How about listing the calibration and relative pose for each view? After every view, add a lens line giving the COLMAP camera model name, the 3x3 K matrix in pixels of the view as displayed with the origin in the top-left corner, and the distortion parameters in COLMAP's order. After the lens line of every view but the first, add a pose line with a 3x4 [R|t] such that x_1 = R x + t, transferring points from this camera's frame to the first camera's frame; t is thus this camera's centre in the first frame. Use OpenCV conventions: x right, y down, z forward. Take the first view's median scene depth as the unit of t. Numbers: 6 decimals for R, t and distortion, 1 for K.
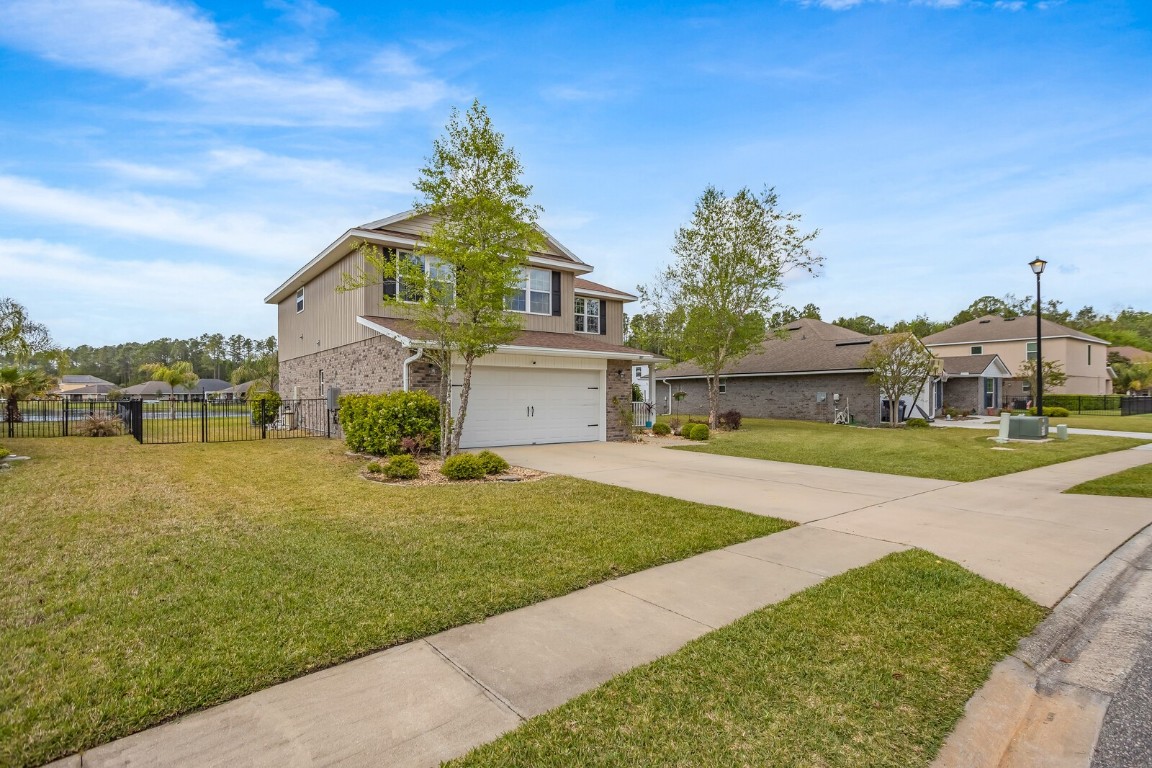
lens RADIAL K [[573.7, 0, 581.8], [0, 573.7, 396.1], [0, 0, 1]] dist [-0.017824, 0.001217]
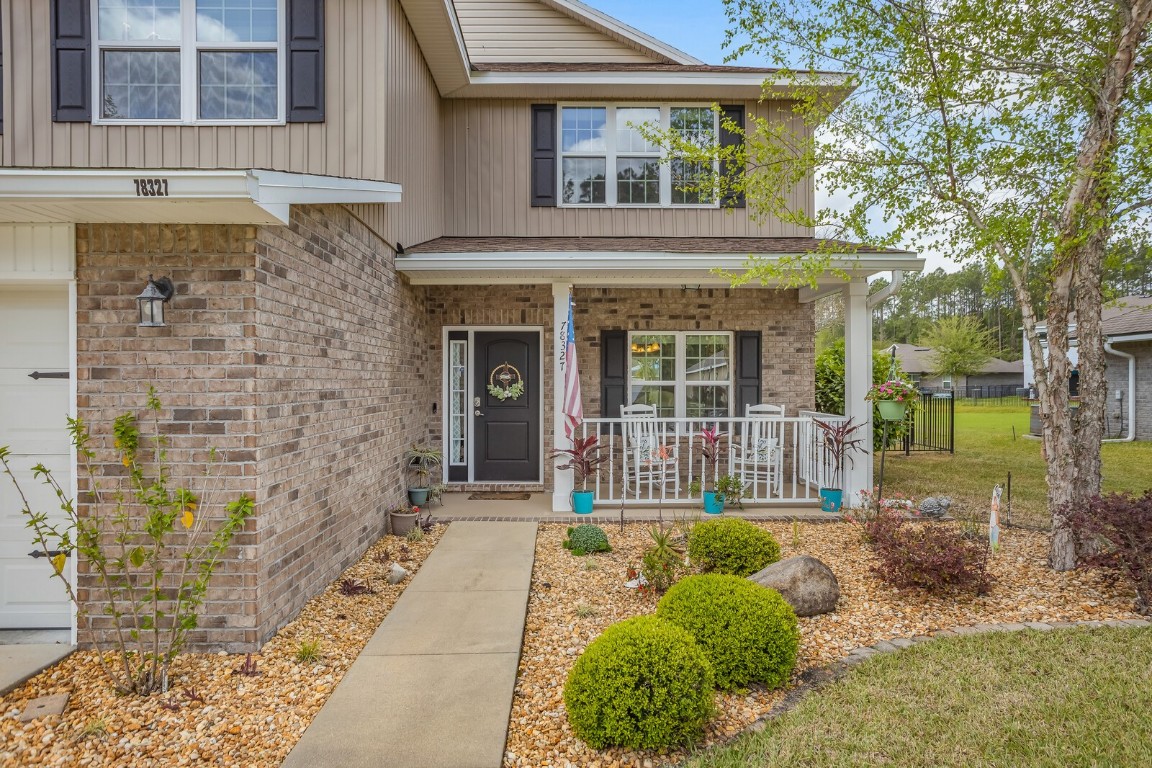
lens RADIAL K [[743.7, 0, 576.0], [0, 743.7, 384.0], [0, 0, 1]] dist [-0.027337, 0.047732]
pose [[0.796818, 0.000434, -0.604219, 0.286961], [0.002285, 0.999990, 0.003732, -0.009216], [0.604215, -0.004354, 0.796809, 0.776093]]
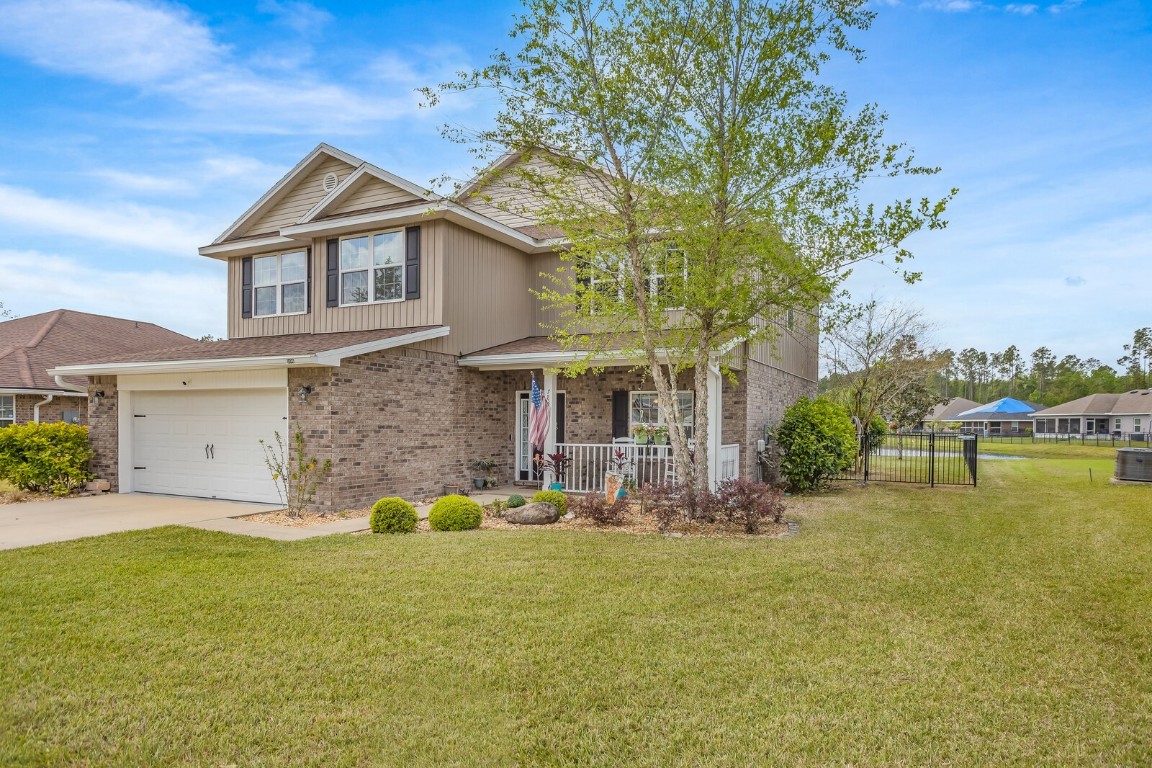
lens RADIAL K [[728.5, 0, 577.7], [0, 728.5, 442.1], [0, 0, 1]] dist [0.005930, 0.000966]
pose [[0.428764, 0.025209, -0.903065, 0.731414], [-0.005361, 0.999664, 0.025360, -0.008019], [0.903401, -0.006032, 0.428755, 0.816028]]
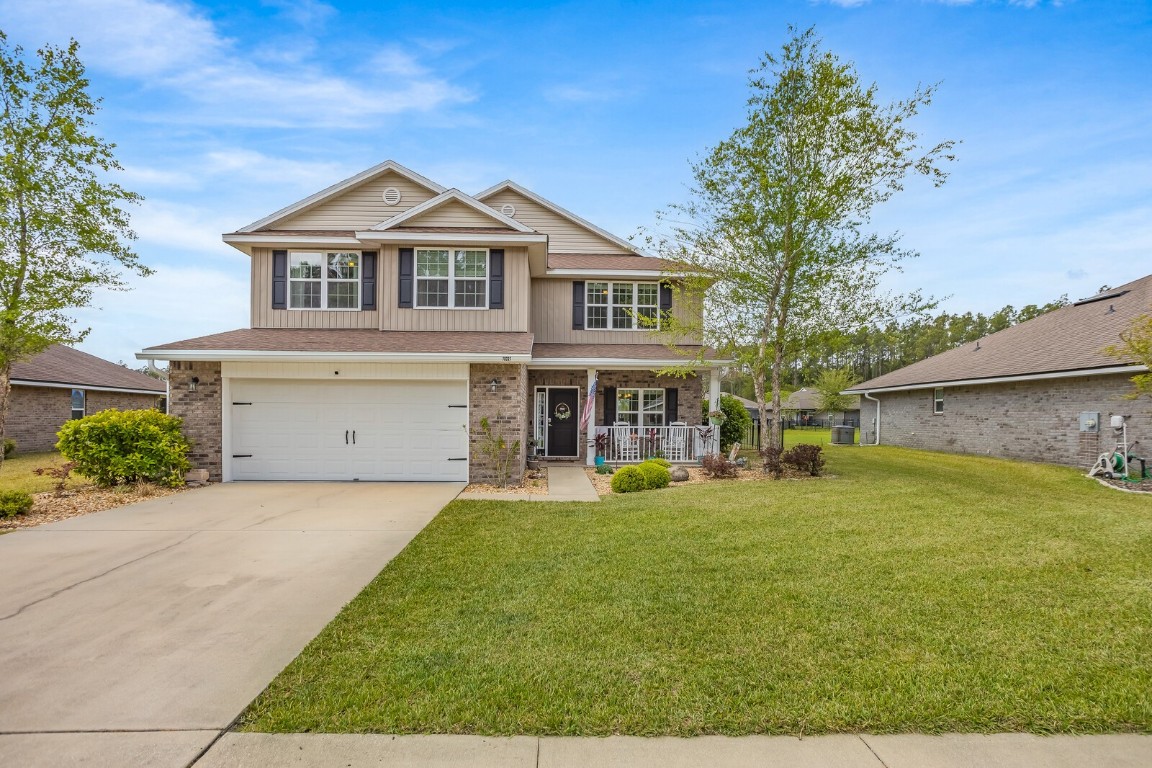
lens RADIAL K [[596.7, 0, 579.0], [0, 596.7, 430.4], [0, 0, 1]] dist [-0.004023, -0.000513]
pose [[0.817868, 0.017838, -0.575129, 0.485749], [-0.003517, 0.999656, 0.026003, -0.002982], [0.575395, -0.019244, 0.817649, 0.421834]]
